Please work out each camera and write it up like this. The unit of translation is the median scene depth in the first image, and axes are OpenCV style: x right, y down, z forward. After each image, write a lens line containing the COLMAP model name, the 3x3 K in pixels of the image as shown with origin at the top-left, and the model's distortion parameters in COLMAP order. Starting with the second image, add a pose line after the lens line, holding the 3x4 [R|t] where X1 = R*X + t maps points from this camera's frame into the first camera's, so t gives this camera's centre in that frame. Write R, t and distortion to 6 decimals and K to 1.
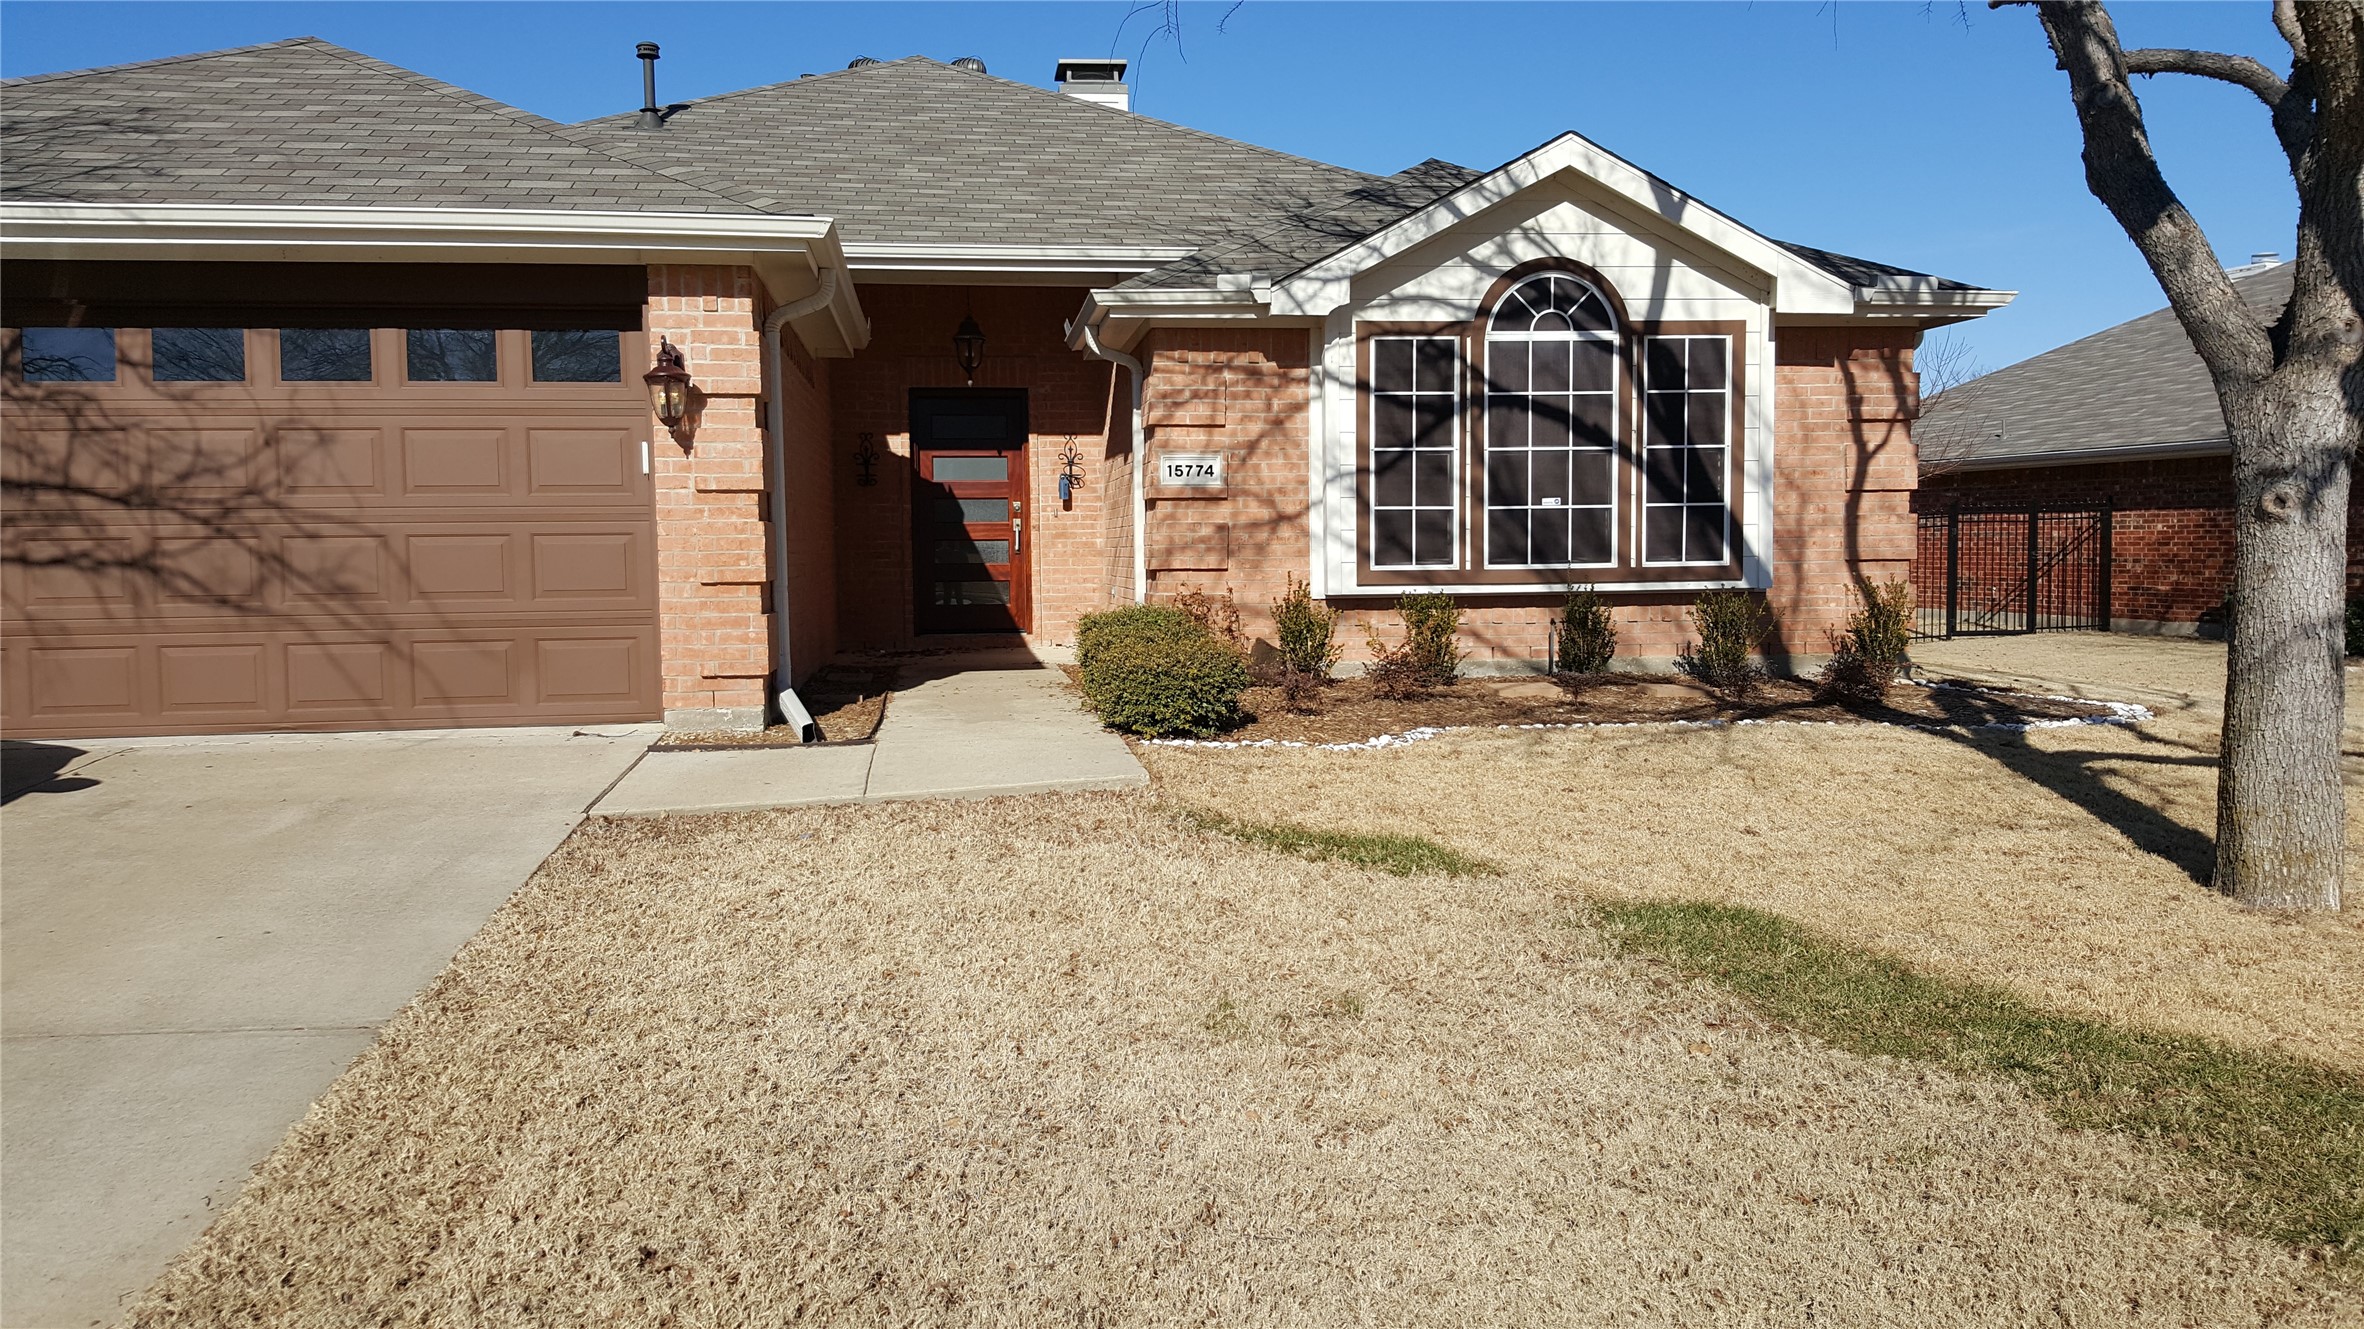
lens RADIAL K [[1729.6, 0, 1173.6], [0, 1729.6, 657.3], [0, 0, 1]] dist [0.070090, -0.057907]
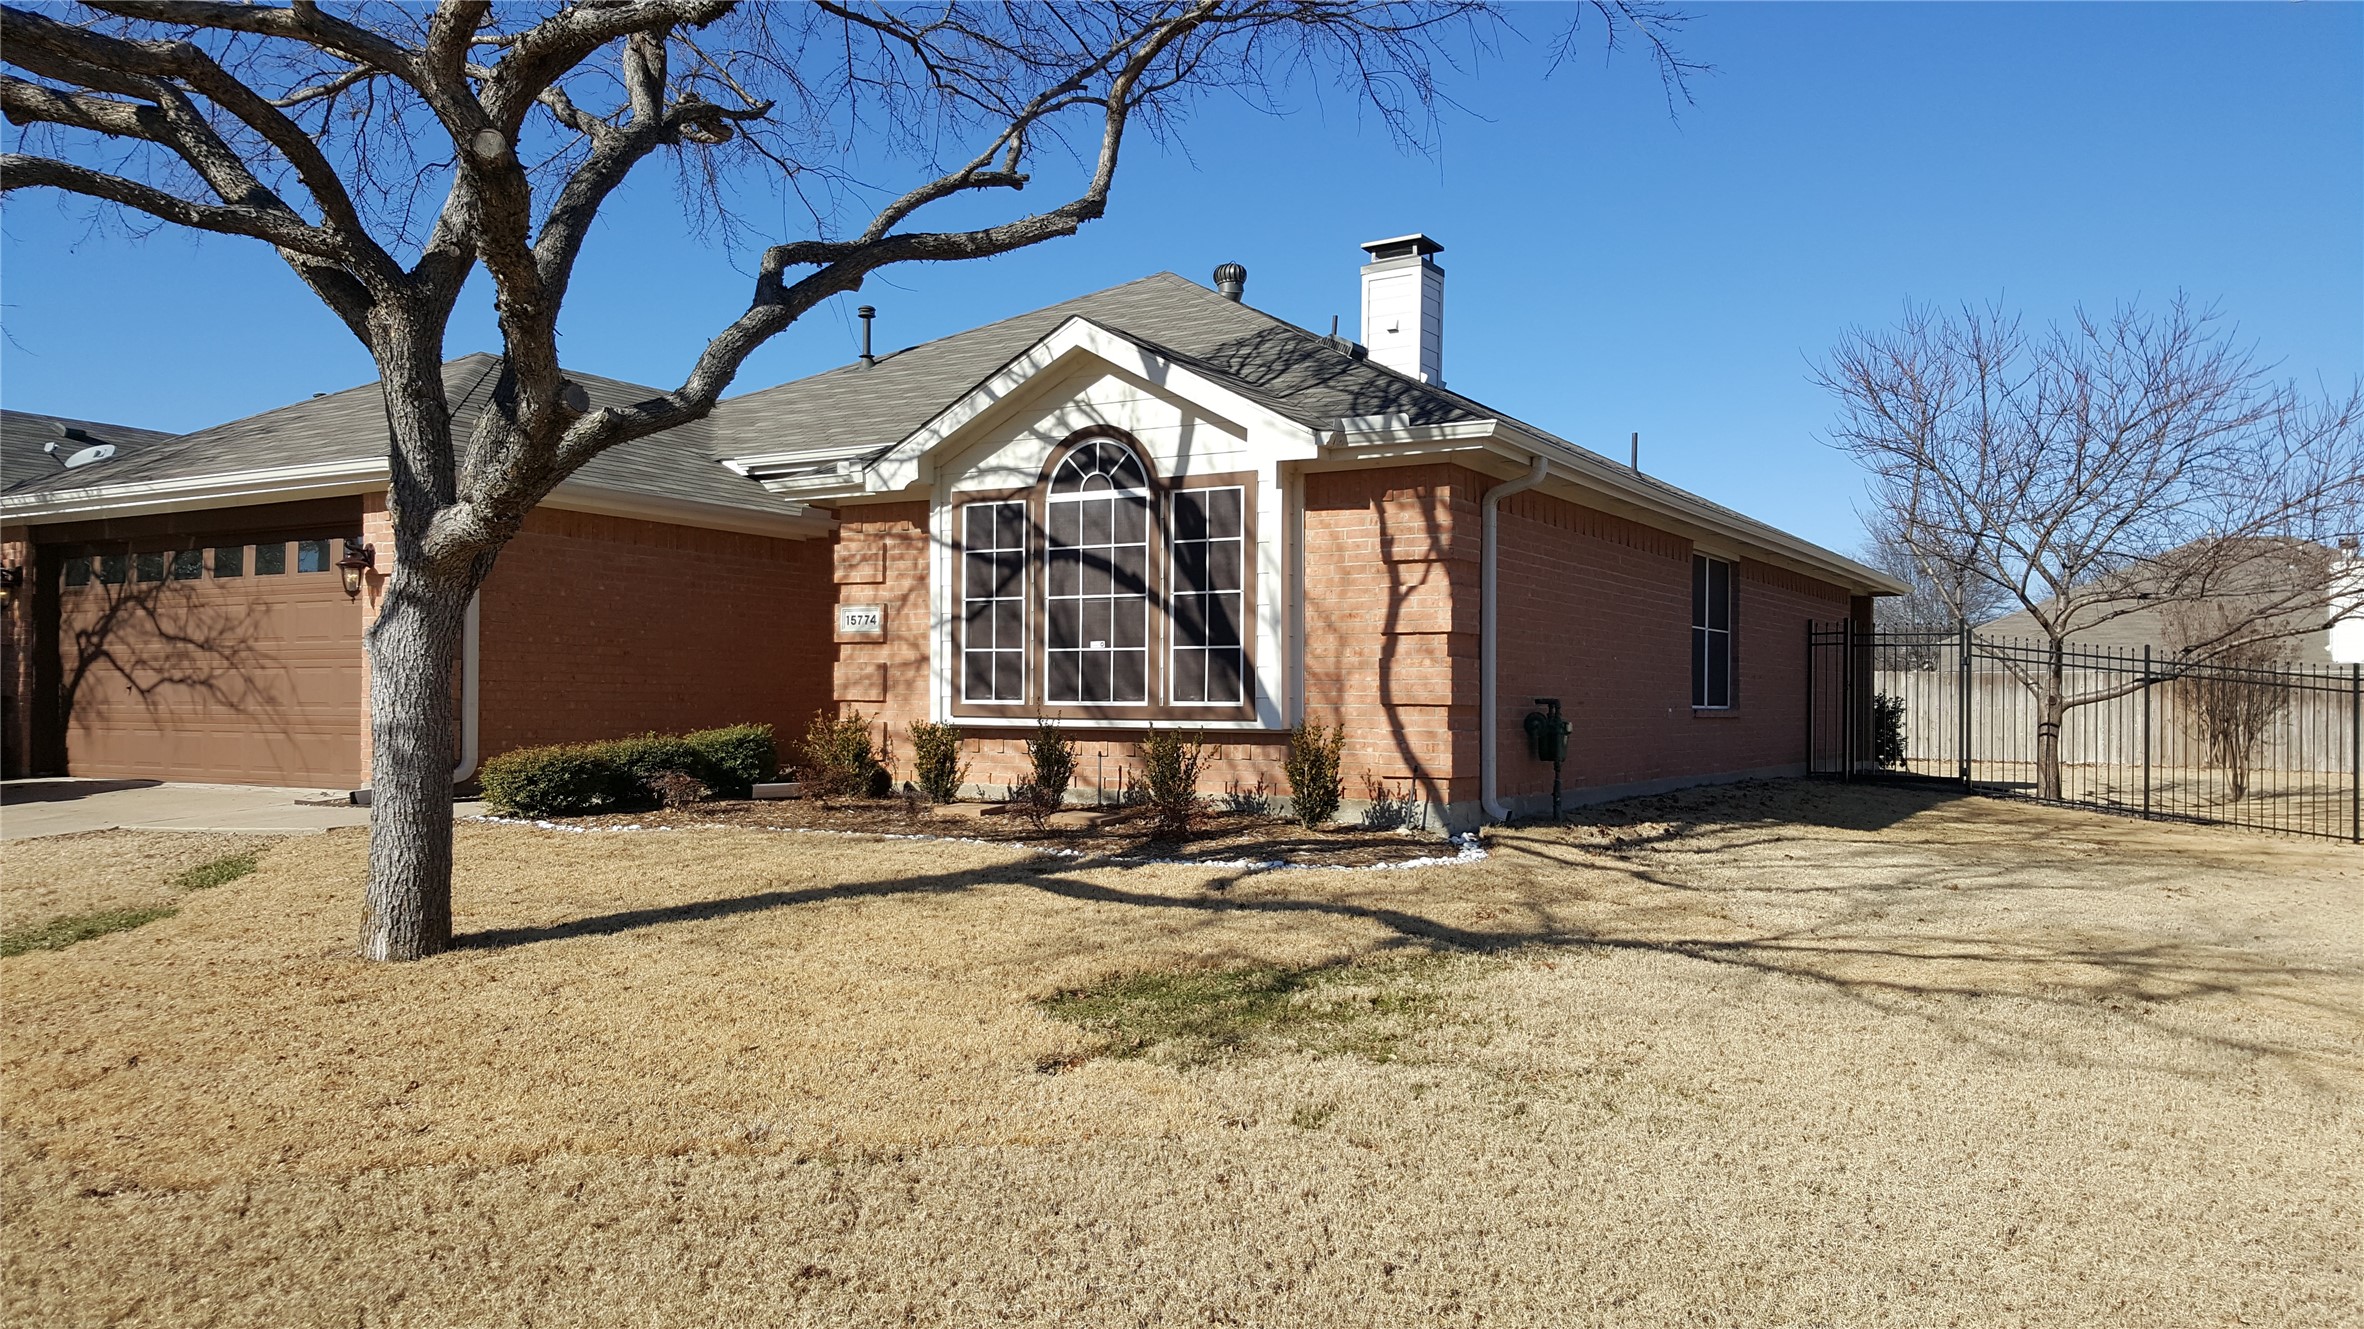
lens RADIAL K [[1729.6, 0, 1182.8], [0, 1729.6, 677.4], [0, 0, 1]] dist [0.070090, -0.057907]
pose [[0.784747, 0.007581, -0.619770, 0.941593], [-0.055554, 0.996761, -0.058150, -0.008635], [0.617322, 0.080064, 0.782626, 0.184336]]
